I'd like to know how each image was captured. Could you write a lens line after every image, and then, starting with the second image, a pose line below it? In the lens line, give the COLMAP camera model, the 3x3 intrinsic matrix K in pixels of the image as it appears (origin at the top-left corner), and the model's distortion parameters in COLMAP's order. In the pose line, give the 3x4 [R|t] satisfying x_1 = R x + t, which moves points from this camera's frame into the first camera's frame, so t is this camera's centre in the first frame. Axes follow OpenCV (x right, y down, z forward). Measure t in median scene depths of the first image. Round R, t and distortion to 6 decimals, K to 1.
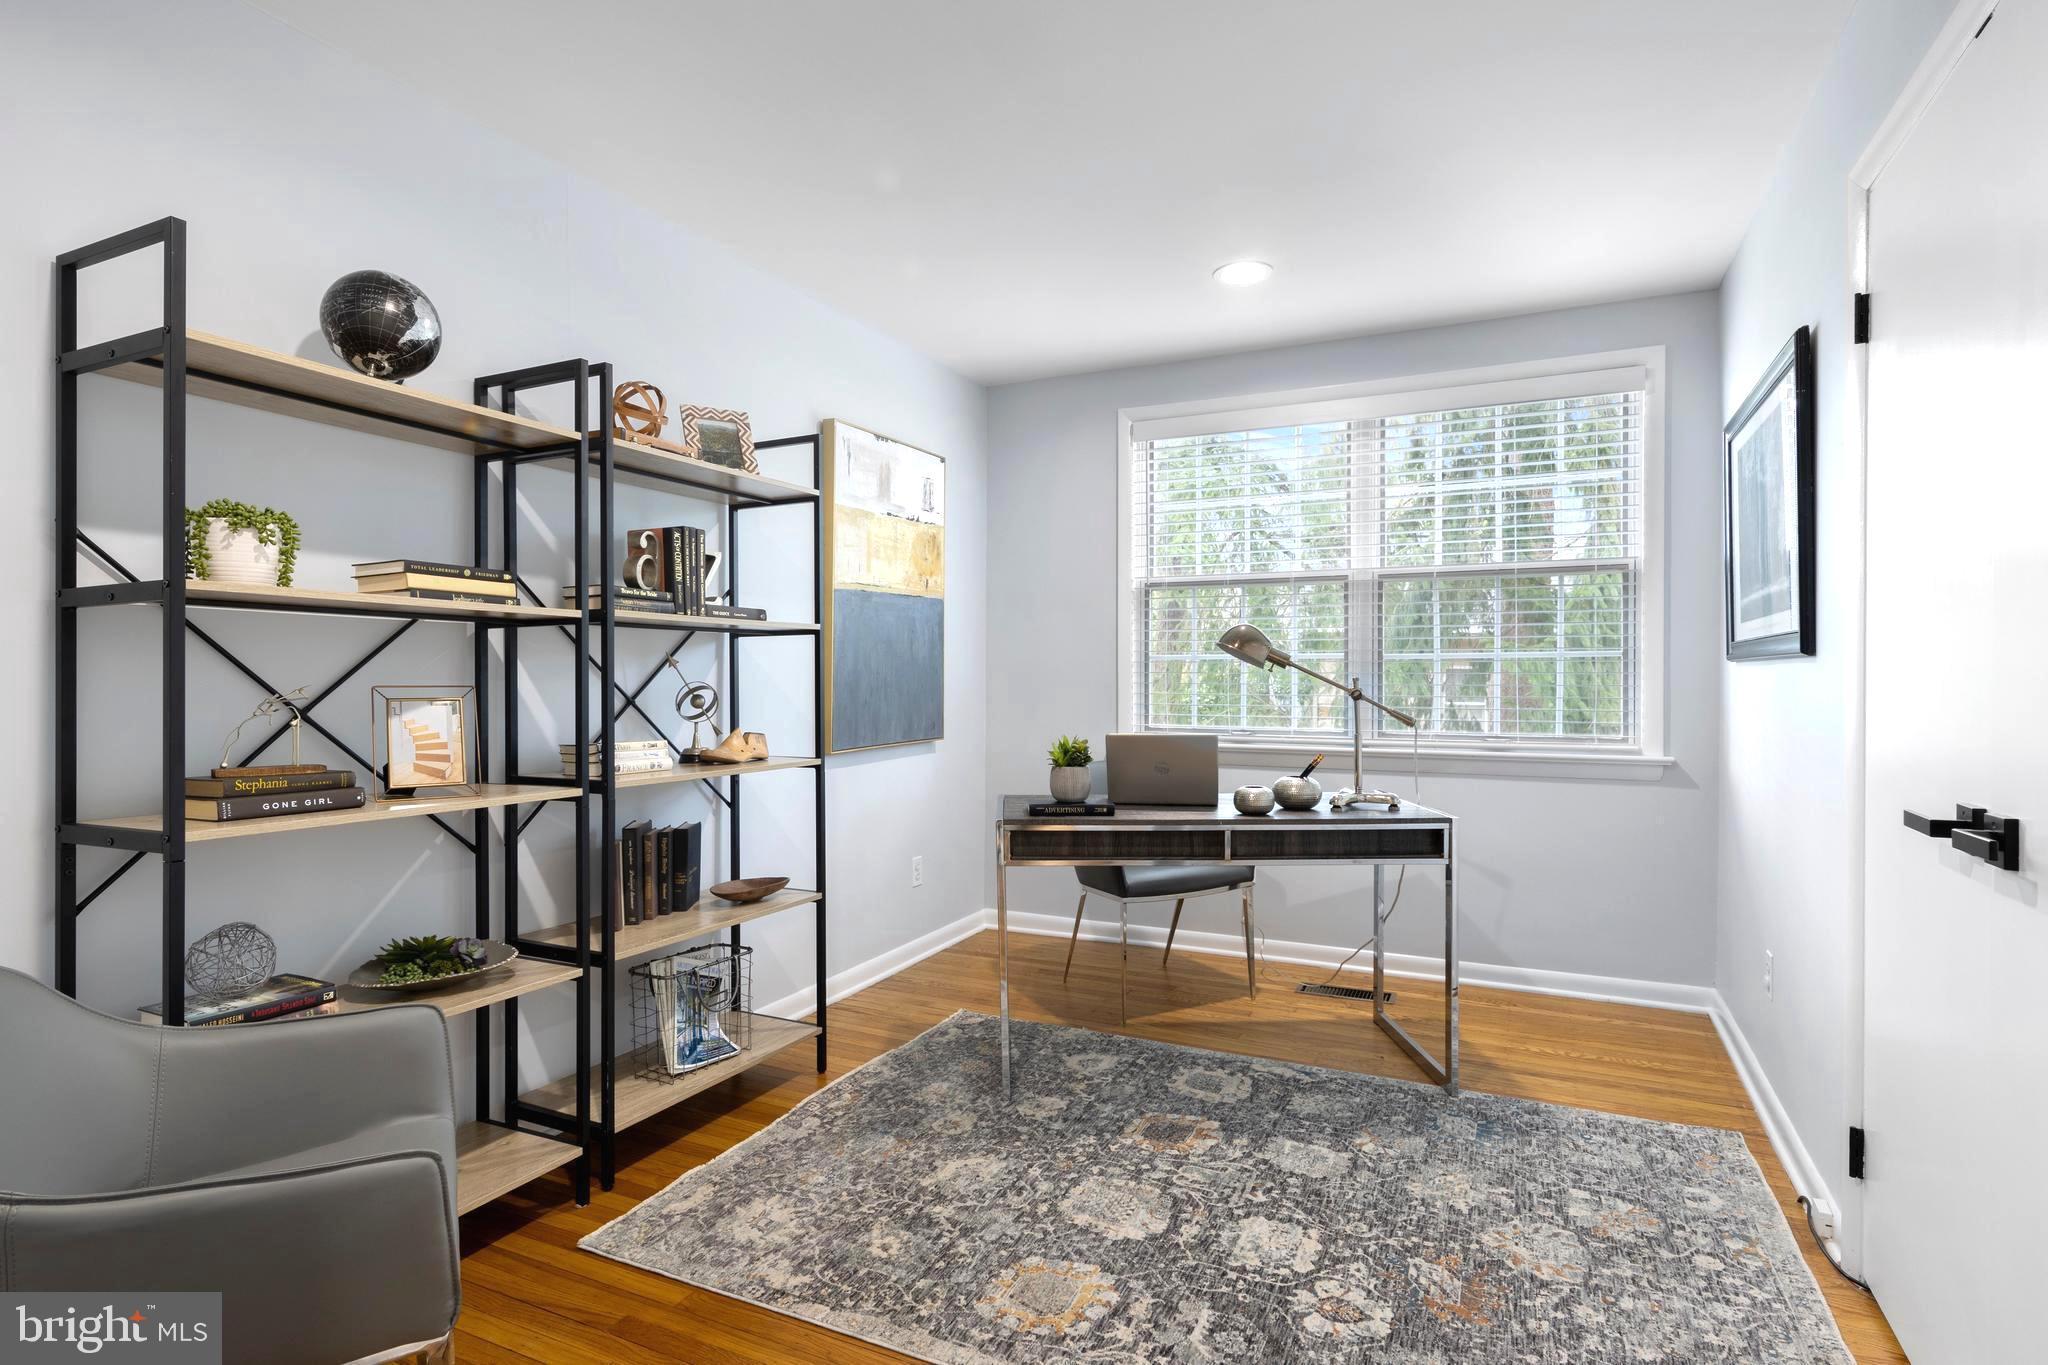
lens RADIAL K [[1039.7, 0, 1025.2], [0, 1039.7, 683.5], [0, 0, 1]] dist [0.017297, -0.008918]
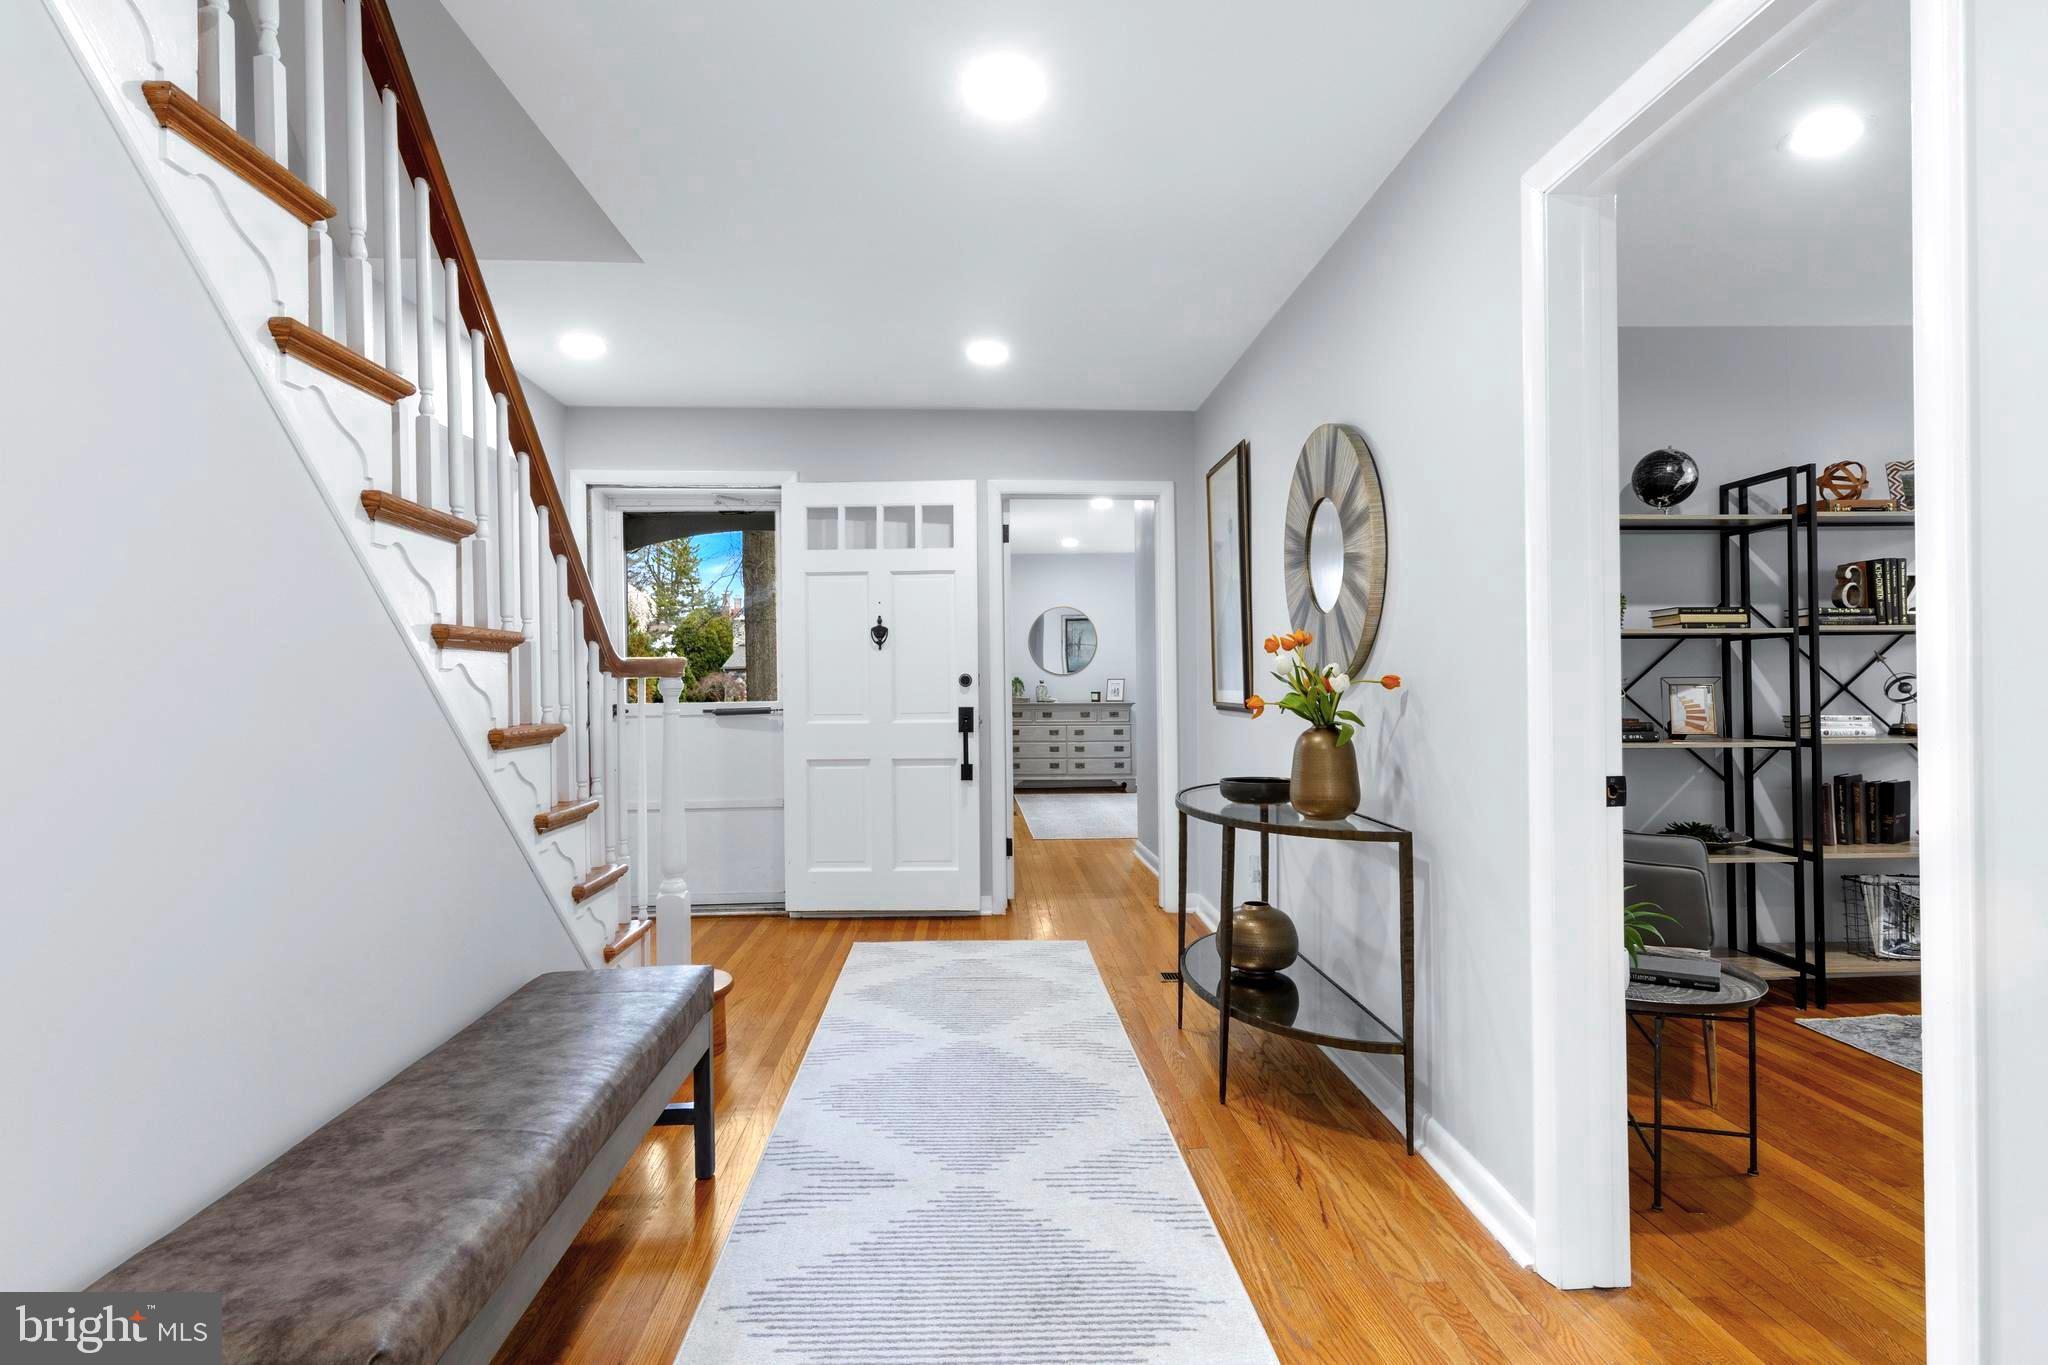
lens RADIAL K [[1039.7, 0, 1025.2], [0, 1039.7, 683.5], [0, 0, 1]] dist [0.017297, -0.008918]
pose [[0.469698, -0.009272, -0.882779, 0.398313], [0.010419, 0.999933, -0.004958, 0.008574], [0.882766, -0.006869, 0.469763, -0.718182]]
